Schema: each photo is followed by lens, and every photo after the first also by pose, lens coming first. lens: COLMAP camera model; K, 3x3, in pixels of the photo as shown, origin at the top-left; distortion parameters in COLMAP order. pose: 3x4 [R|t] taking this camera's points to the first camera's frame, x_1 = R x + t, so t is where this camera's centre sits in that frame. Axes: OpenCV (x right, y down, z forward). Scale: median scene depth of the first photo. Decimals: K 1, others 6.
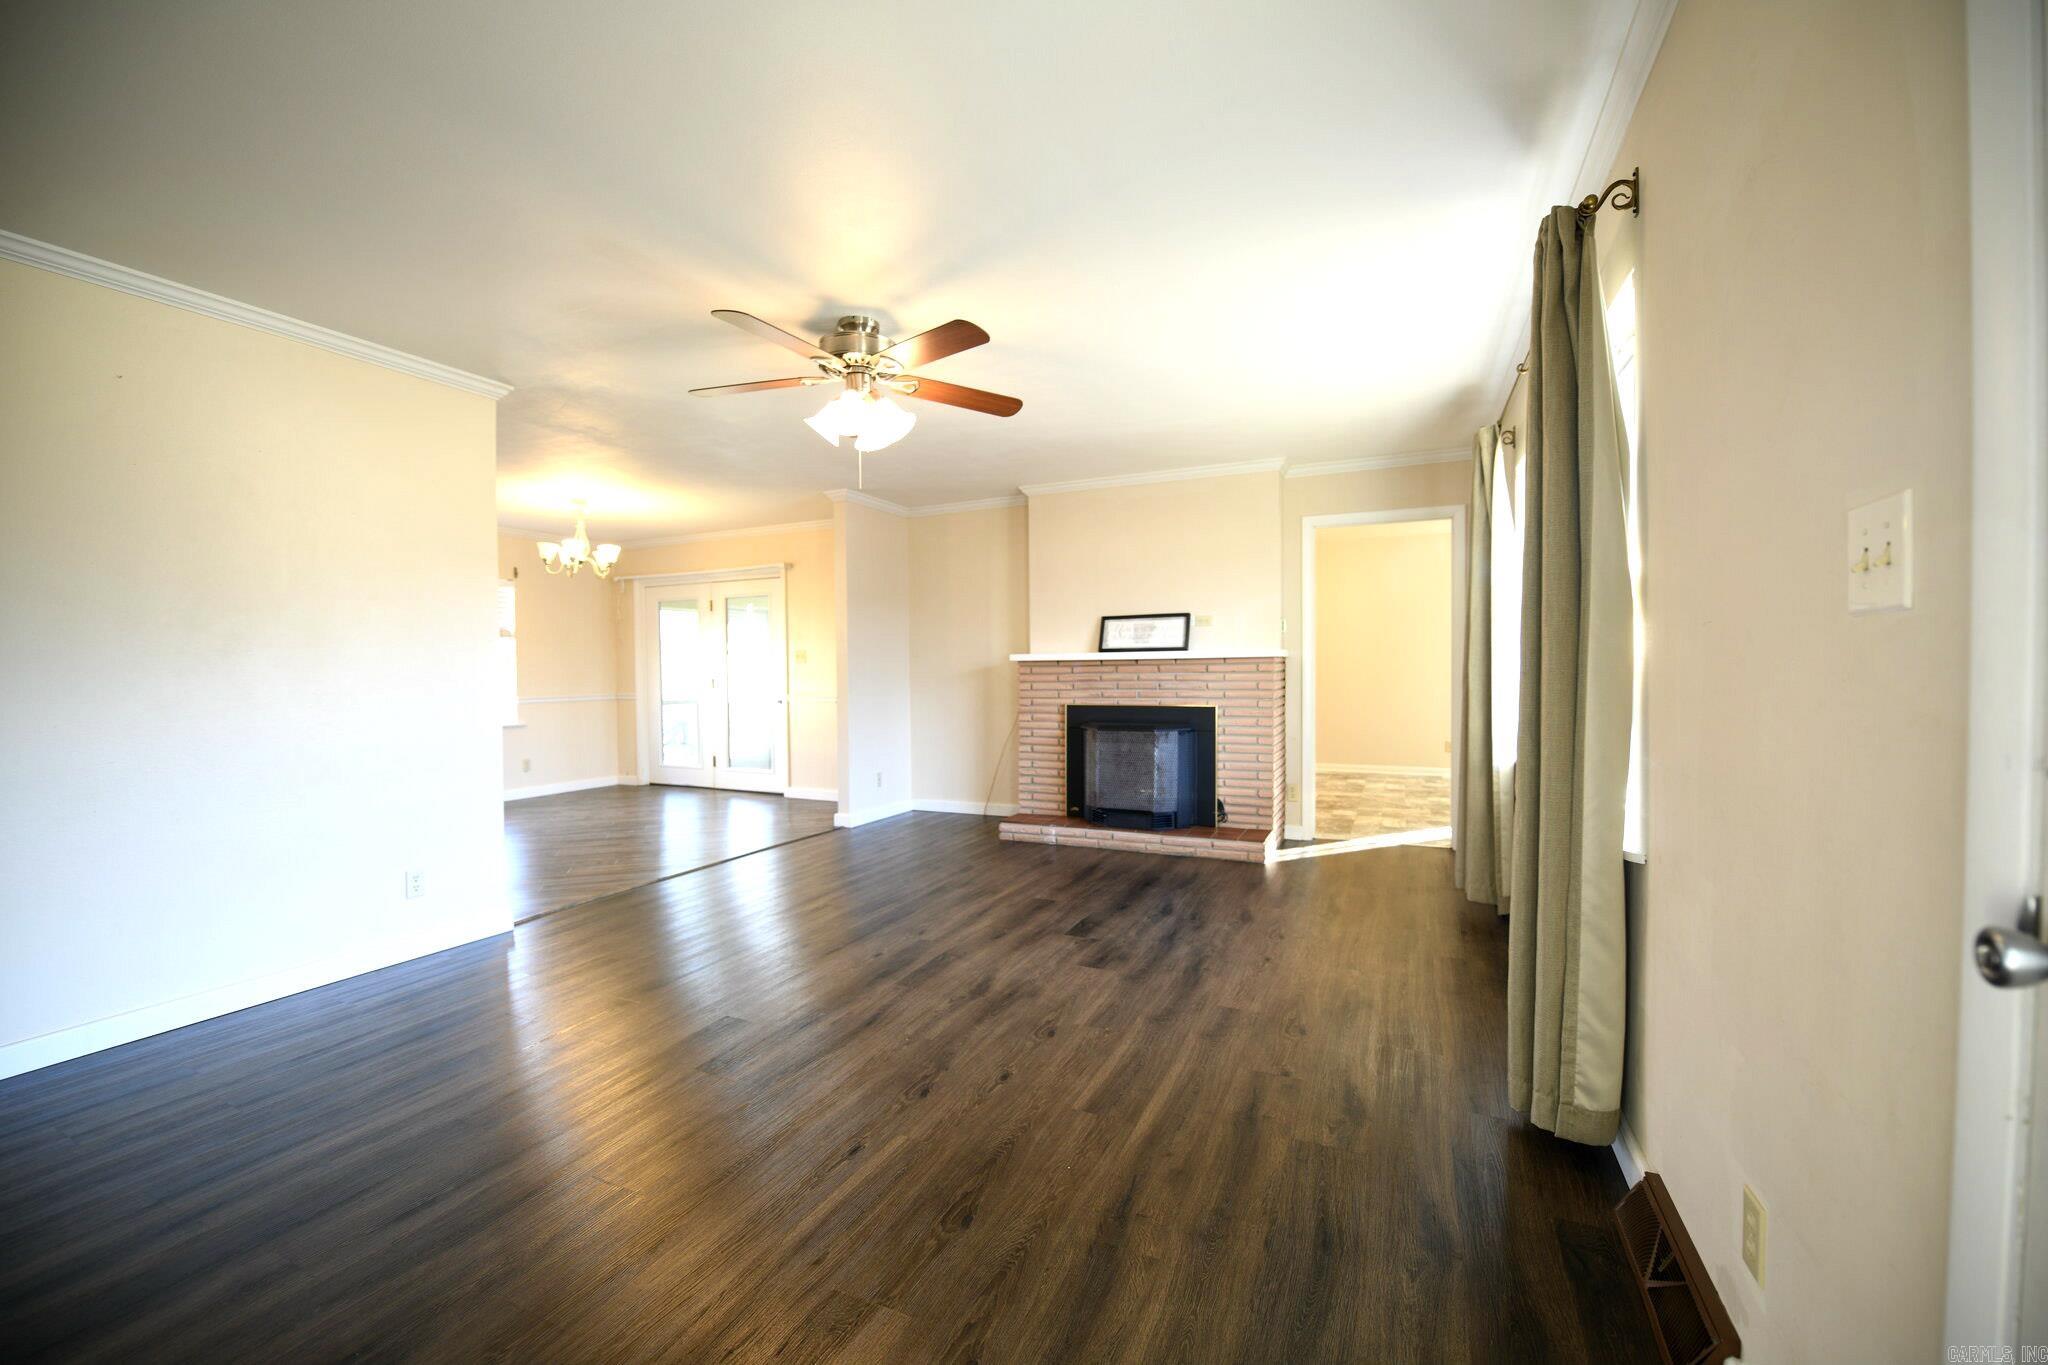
lens RADIAL K [[832.7, 0, 1024.0], [0, 832.7, 682.5], [0, 0, 1]] dist [-0.001479, -0.000150]
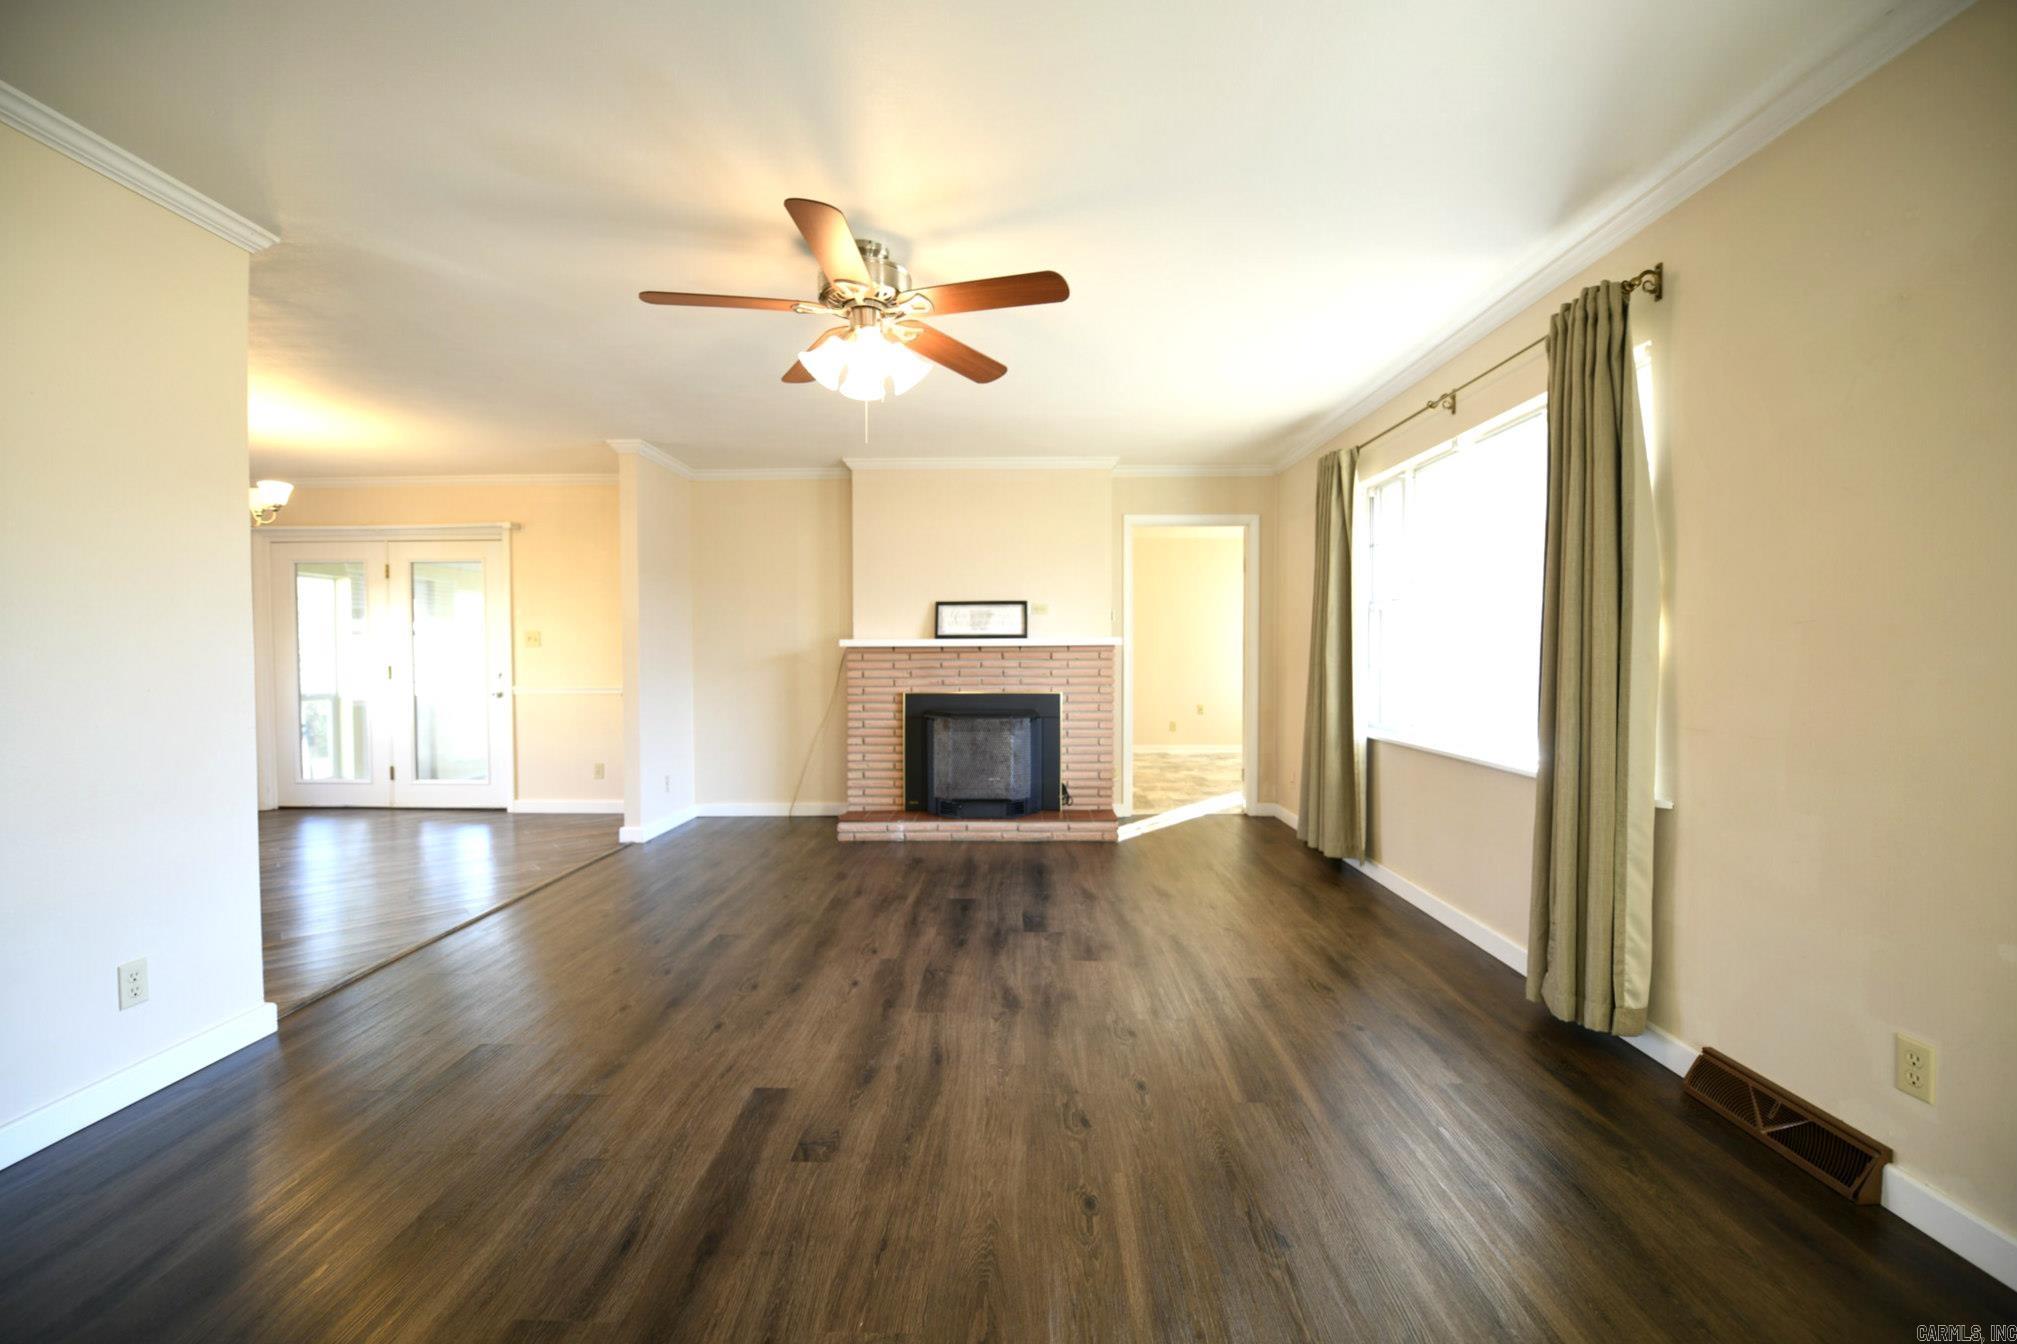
lens RADIAL K [[828.1, 0, 1008.5], [0, 828.1, 672.0], [0, 0, 1]] dist [-0.010483, -0.000180]
pose [[0.908805, -0.002178, 0.417215, -0.245502], [0.001891, 0.999998, 0.001101, 0.001626], [-0.417216, -0.000211, 0.908807, 0.096080]]
